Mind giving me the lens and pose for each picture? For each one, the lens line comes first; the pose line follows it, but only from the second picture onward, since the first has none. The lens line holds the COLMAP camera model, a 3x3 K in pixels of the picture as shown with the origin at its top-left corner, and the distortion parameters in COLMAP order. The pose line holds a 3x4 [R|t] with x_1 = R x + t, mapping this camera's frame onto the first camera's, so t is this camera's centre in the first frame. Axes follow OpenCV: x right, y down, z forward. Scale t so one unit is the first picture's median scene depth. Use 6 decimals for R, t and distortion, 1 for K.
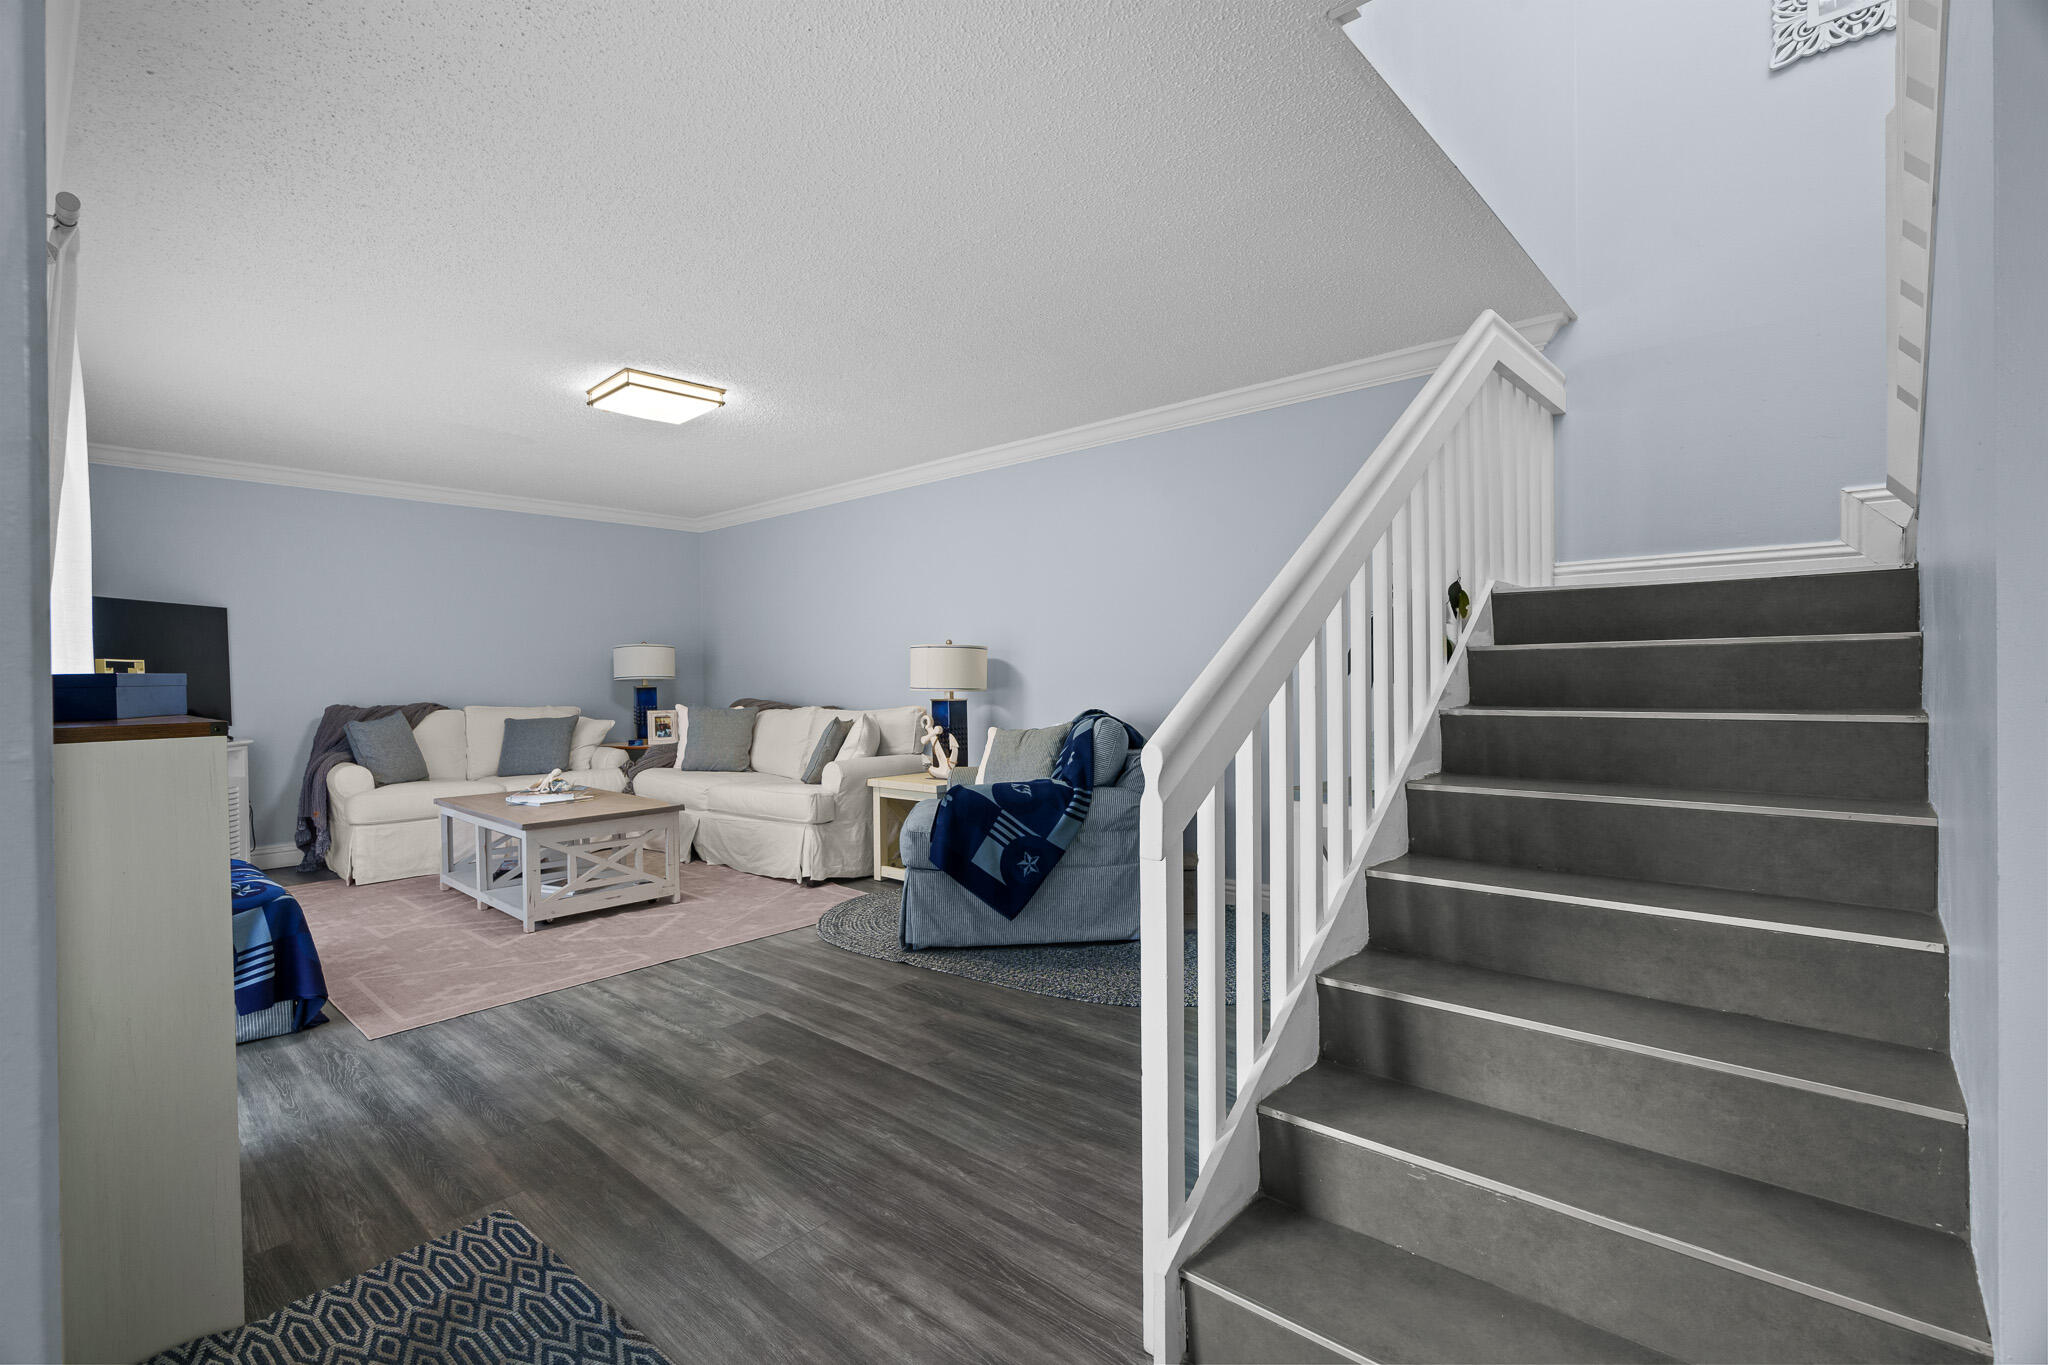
lens RADIAL K [[933.5, 0, 1018.8], [0, 933.5, 683.8], [0, 0, 1]] dist [-0.010649, 0.007004]
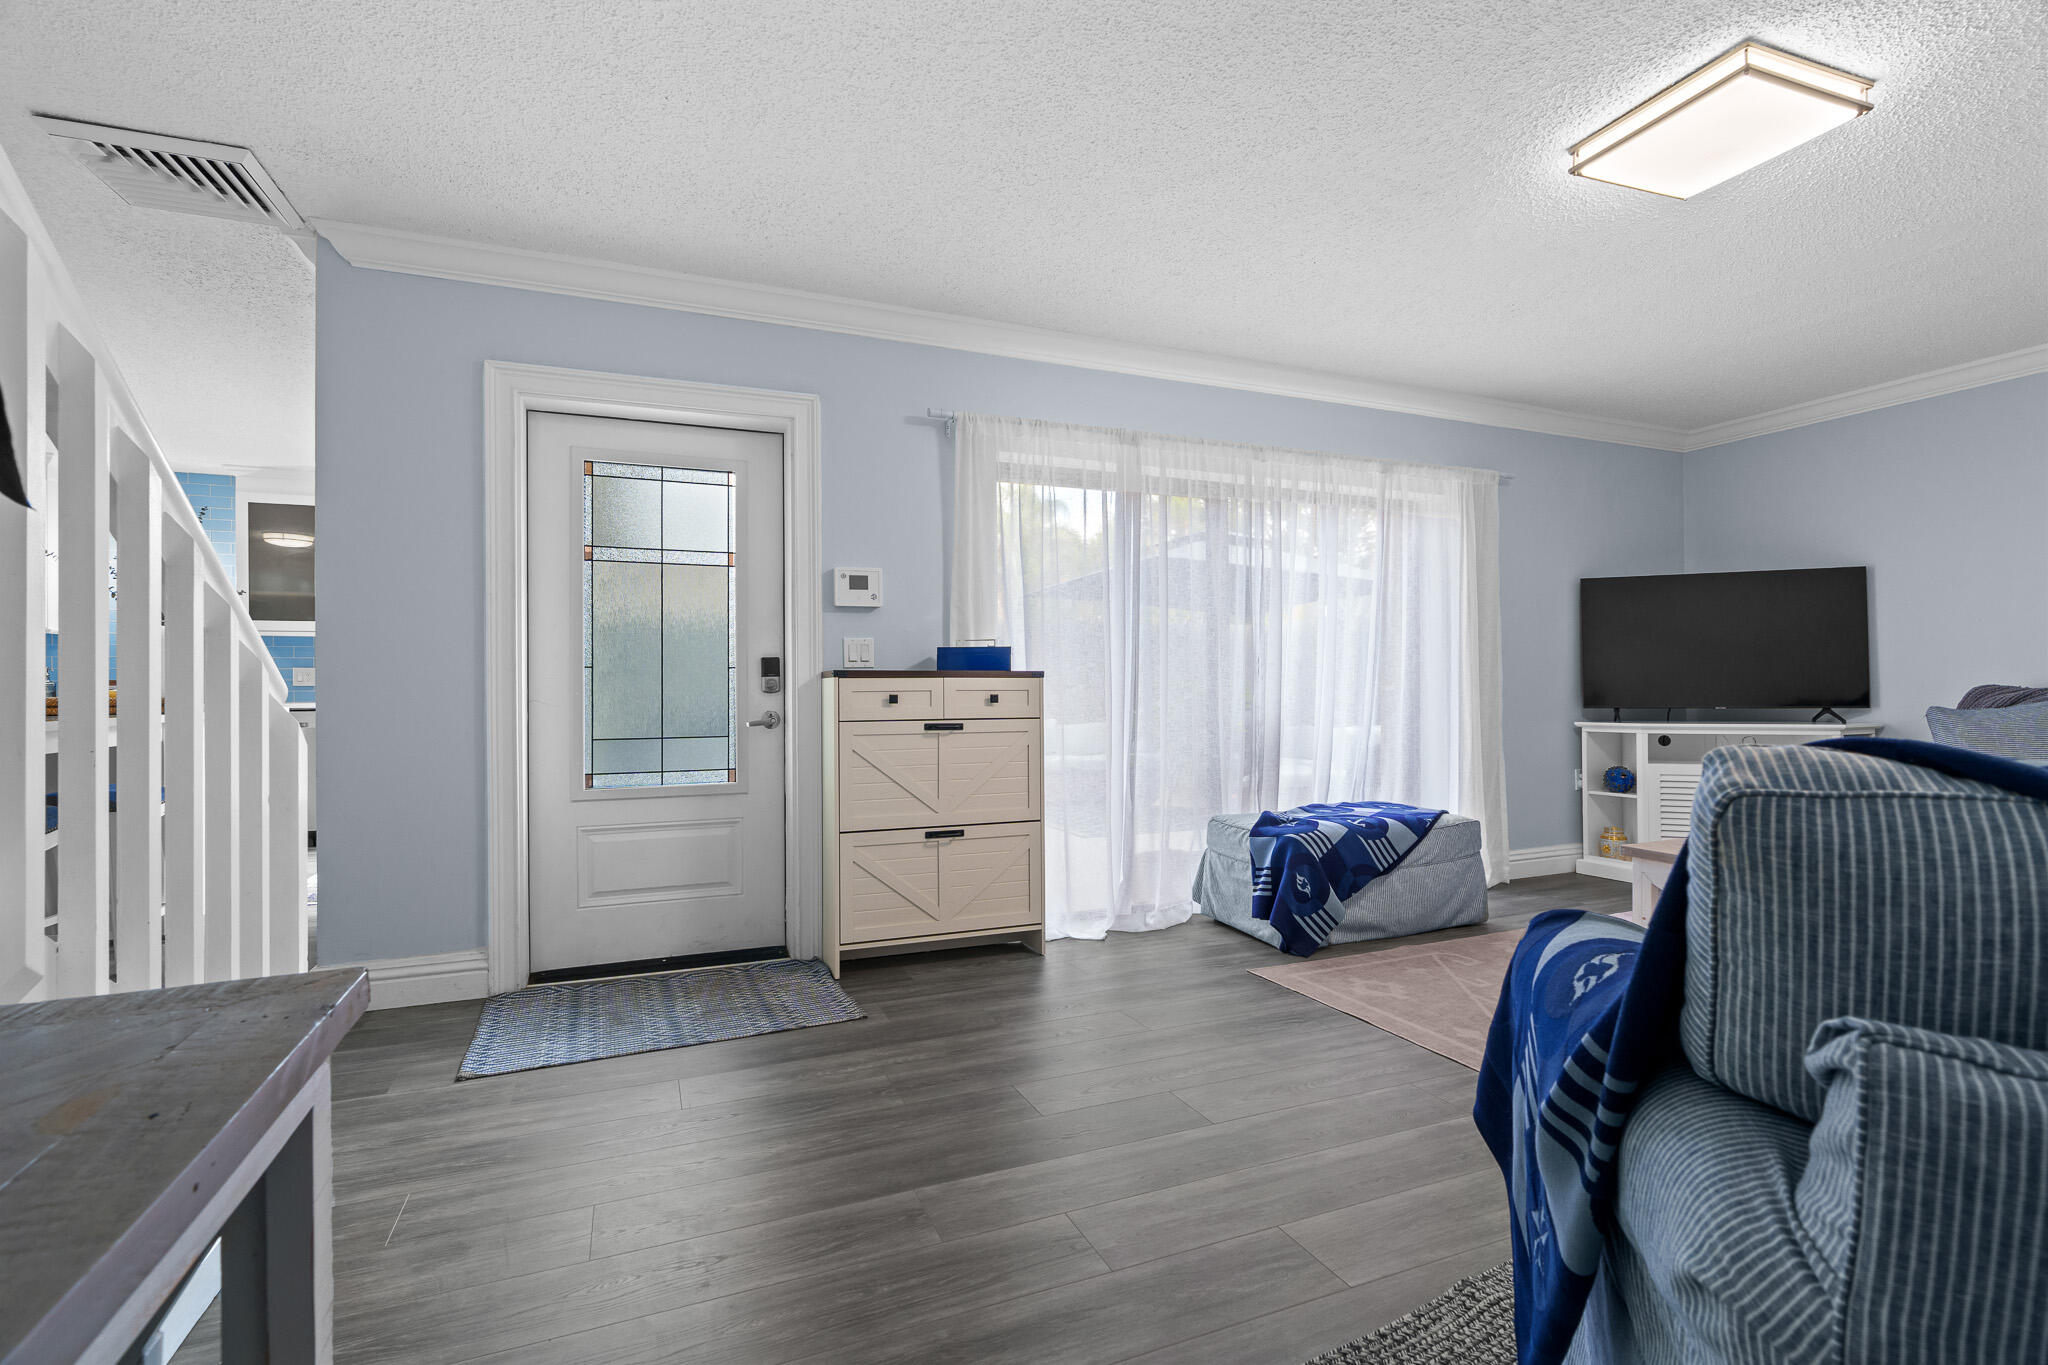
lens RADIAL K [[933.5, 0, 1013.9], [0, 933.5, 688.6], [0, 0, 1]] dist [-0.010649, 0.007004]
pose [[-0.432019, 0.018524, -0.901674, 0.331147], [-0.001624, 0.999771, 0.021317, 0.016574], [0.901863, 0.010674, -0.431891, 0.953660]]
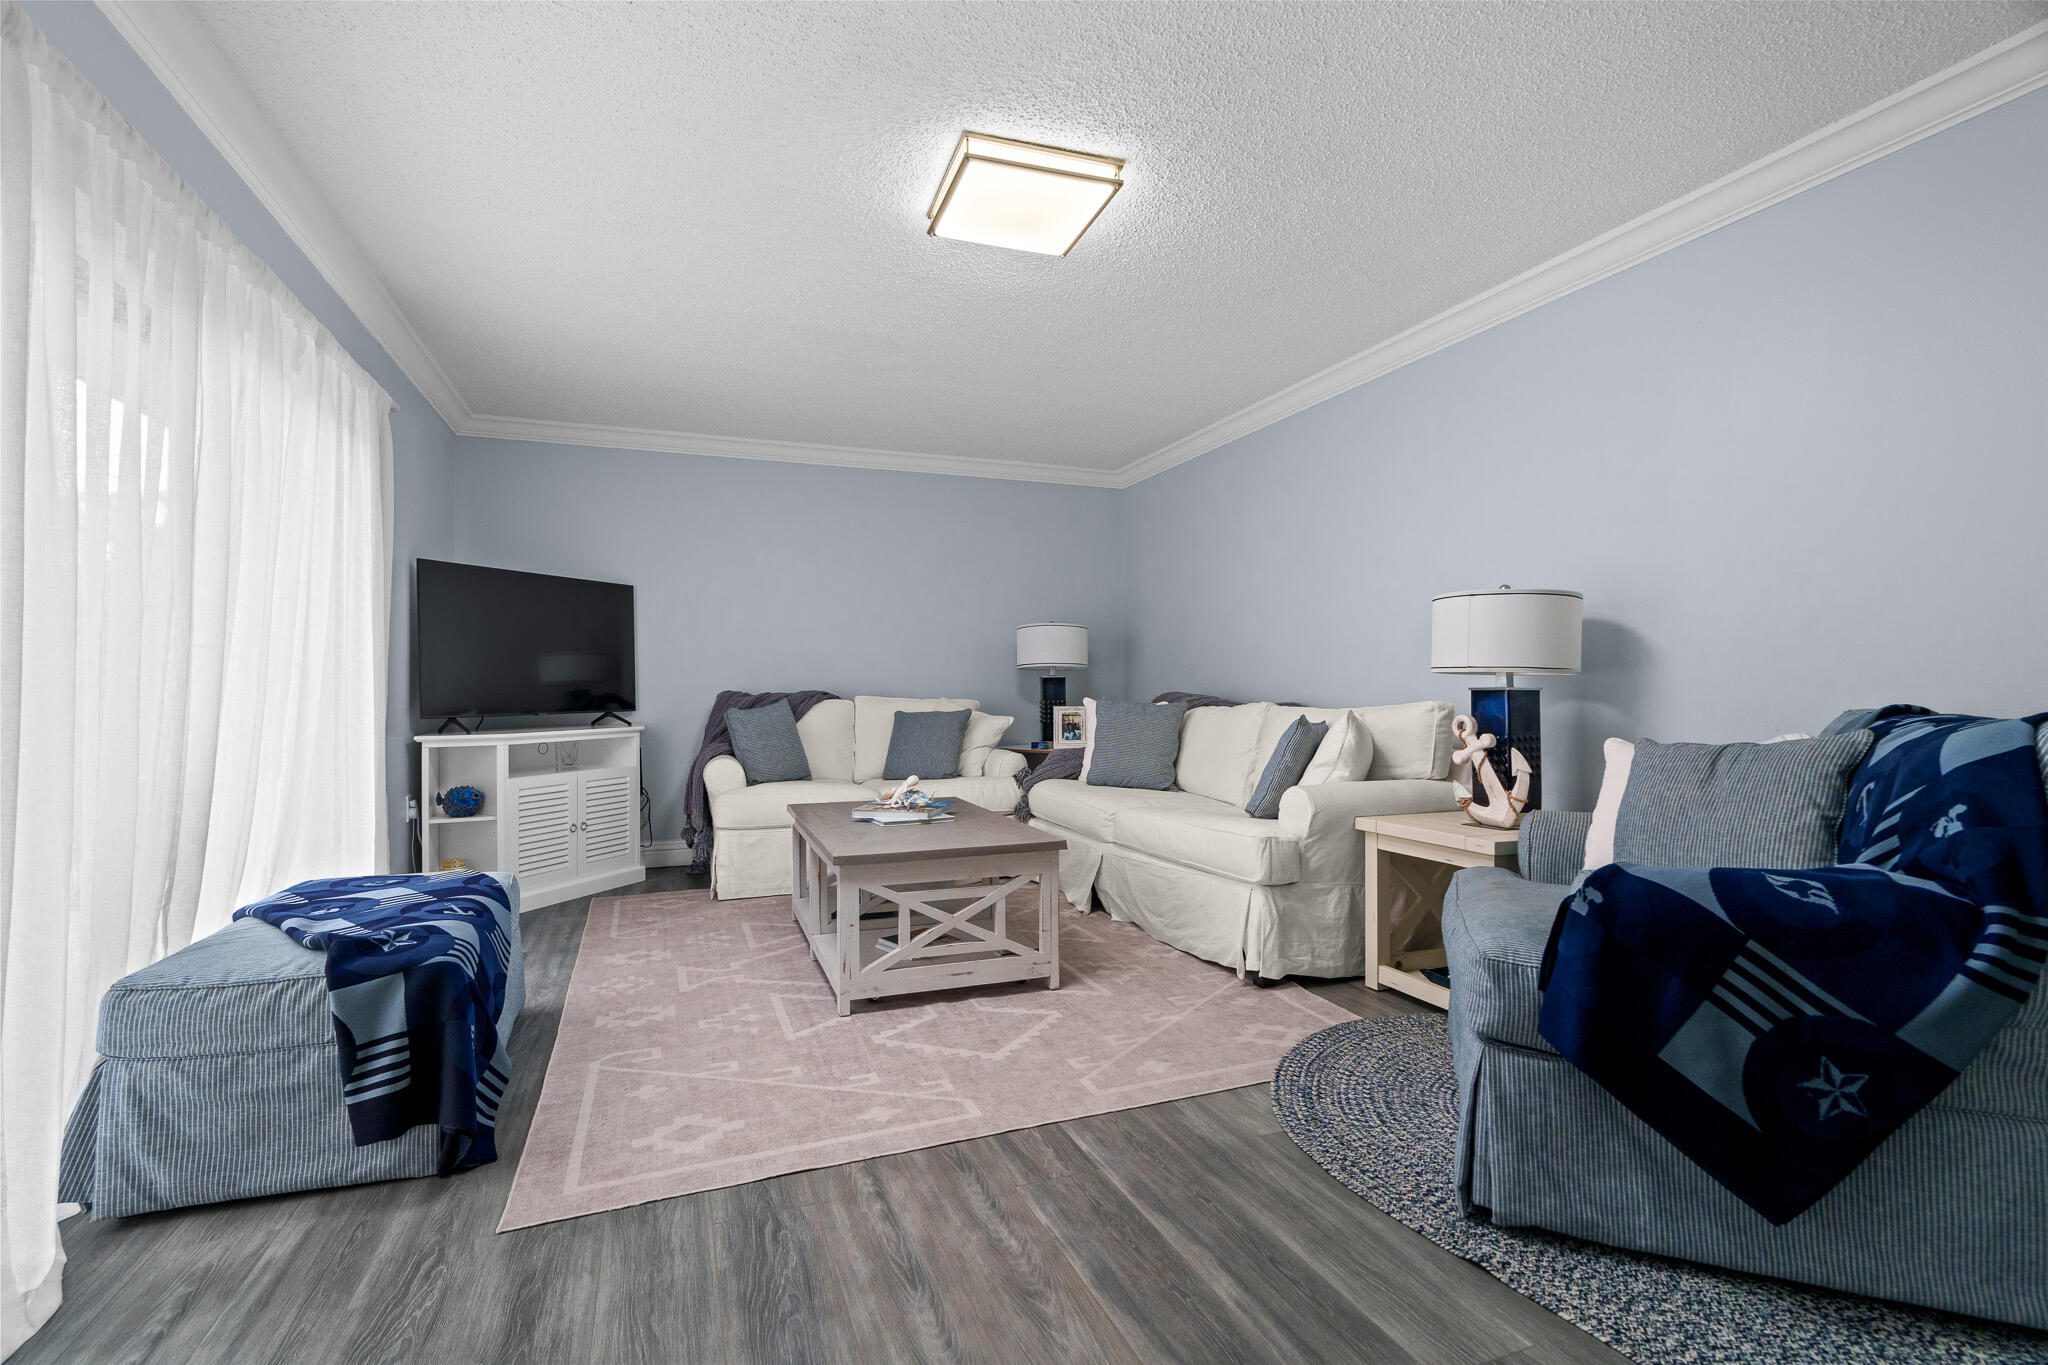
lens RADIAL K [[933.5, 0, 1009.5], [0, 933.5, 672.7], [0, 0, 1]] dist [-0.010649, 0.007004]
pose [[0.888017, 0.001170, -0.459809, -0.113113], [-0.012619, 0.999682, -0.021827, 0.032024], [0.459637, 0.025185, 0.887750, 0.483189]]
